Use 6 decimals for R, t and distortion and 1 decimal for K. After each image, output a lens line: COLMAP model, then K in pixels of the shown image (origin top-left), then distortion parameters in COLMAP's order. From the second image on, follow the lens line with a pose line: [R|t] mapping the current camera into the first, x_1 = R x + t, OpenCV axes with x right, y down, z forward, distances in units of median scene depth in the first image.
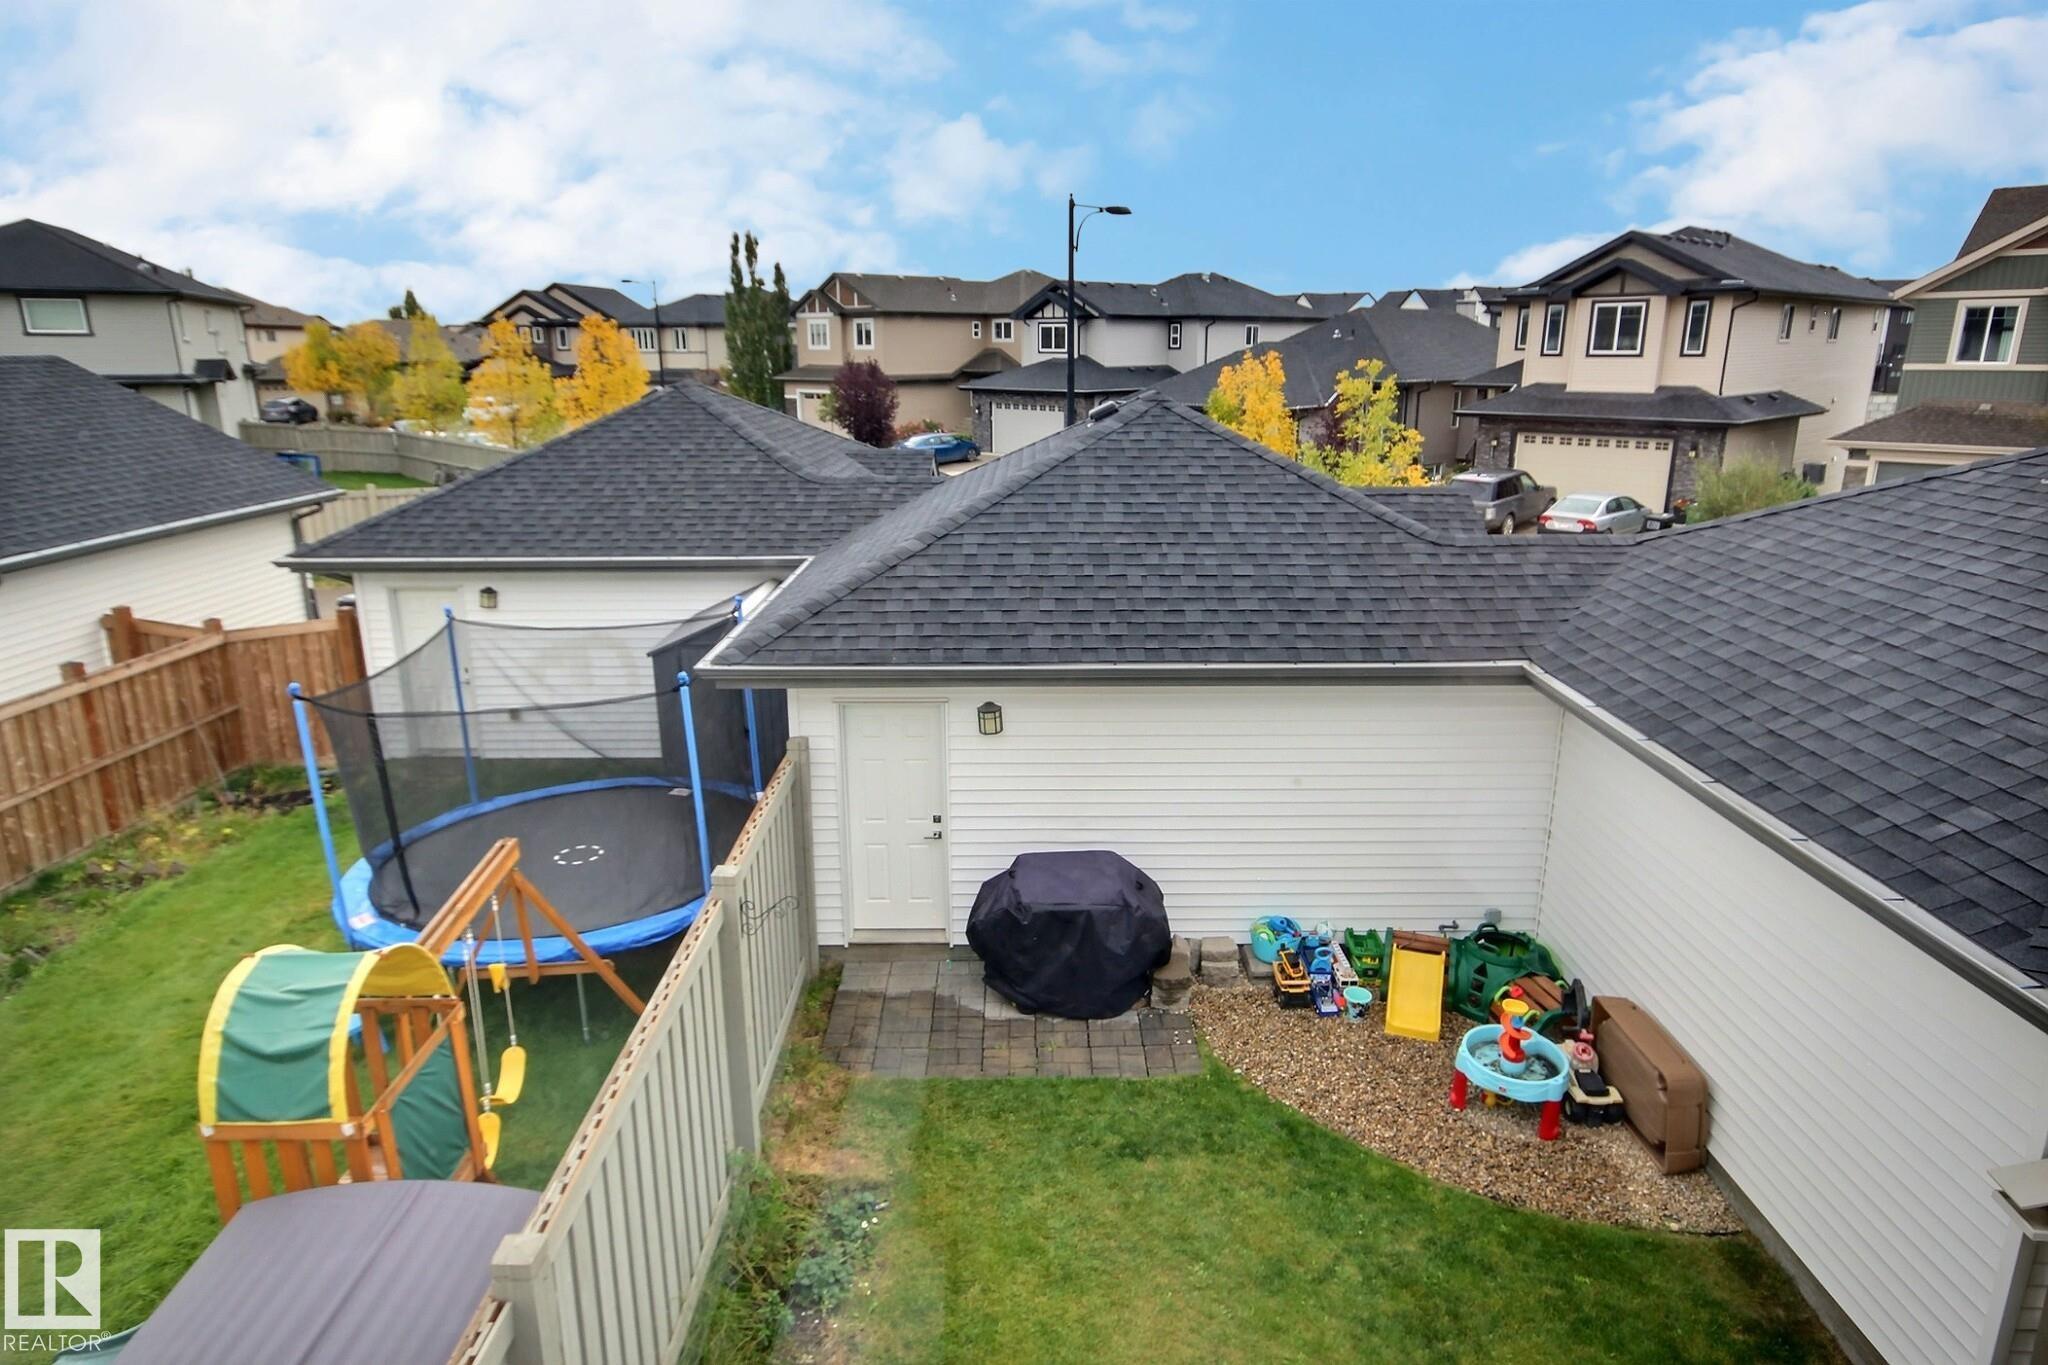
lens RADIAL K [[1235.7, 0, 1020.6], [0, 1235.7, 687.2], [0, 0, 1]] dist [0.014752, 0.000070]
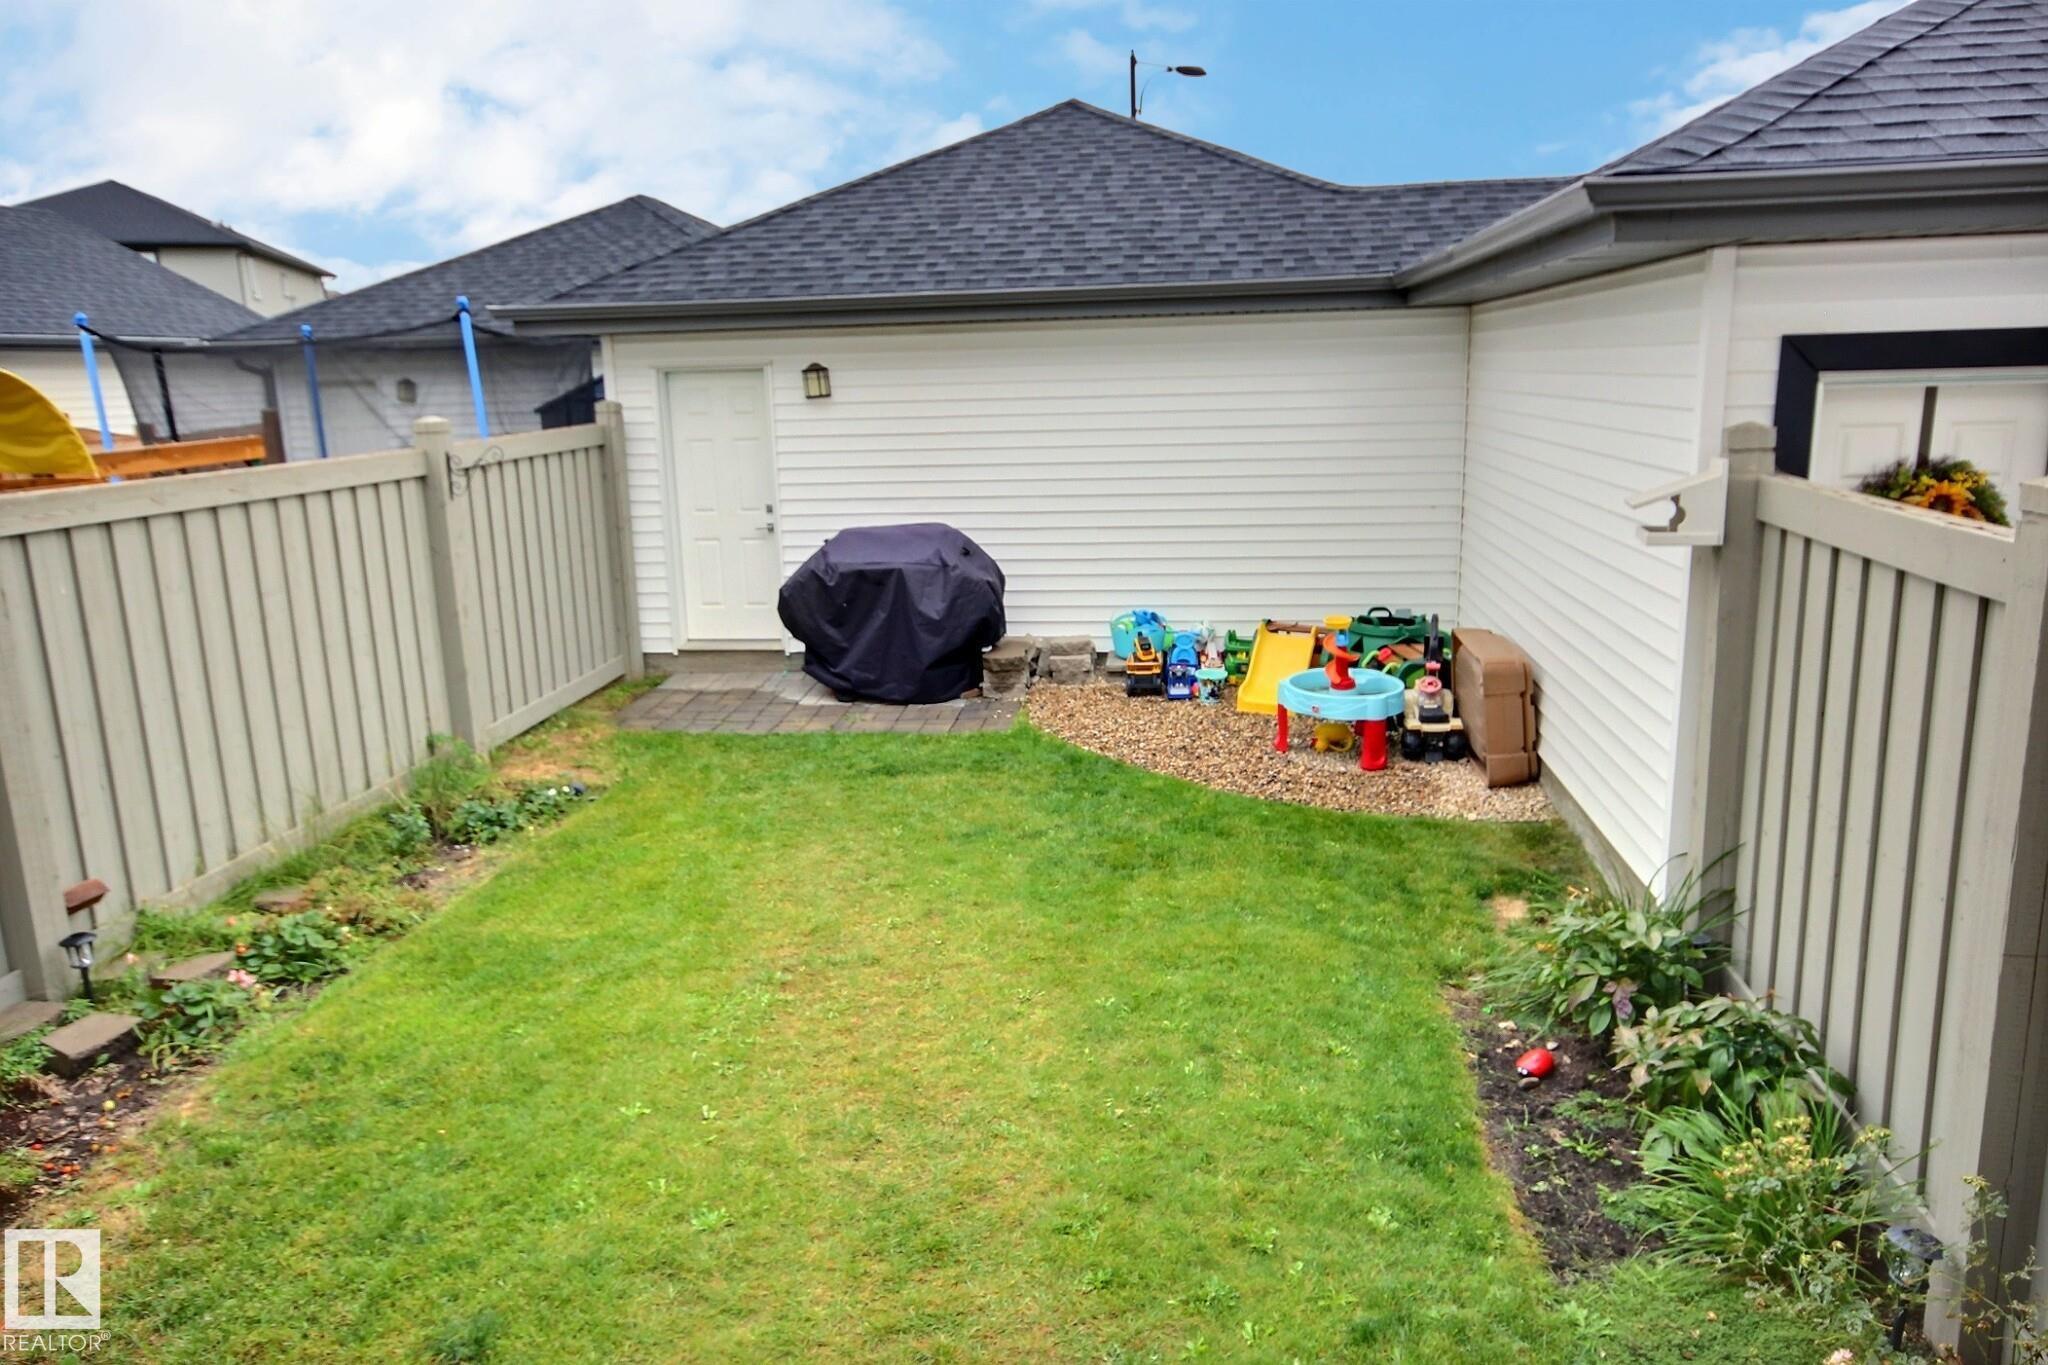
lens RADIAL K [[1423.1, 0, 1030.6], [0, 1423.1, 677.7], [0, 0, 1]] dist [0.006200, 0.006798]
pose [[0.992002, 0.004646, -0.126134, 0.276868], [-0.012256, 0.998145, -0.059628, 0.317228], [0.125623, 0.060697, 0.990220, 0.000573]]
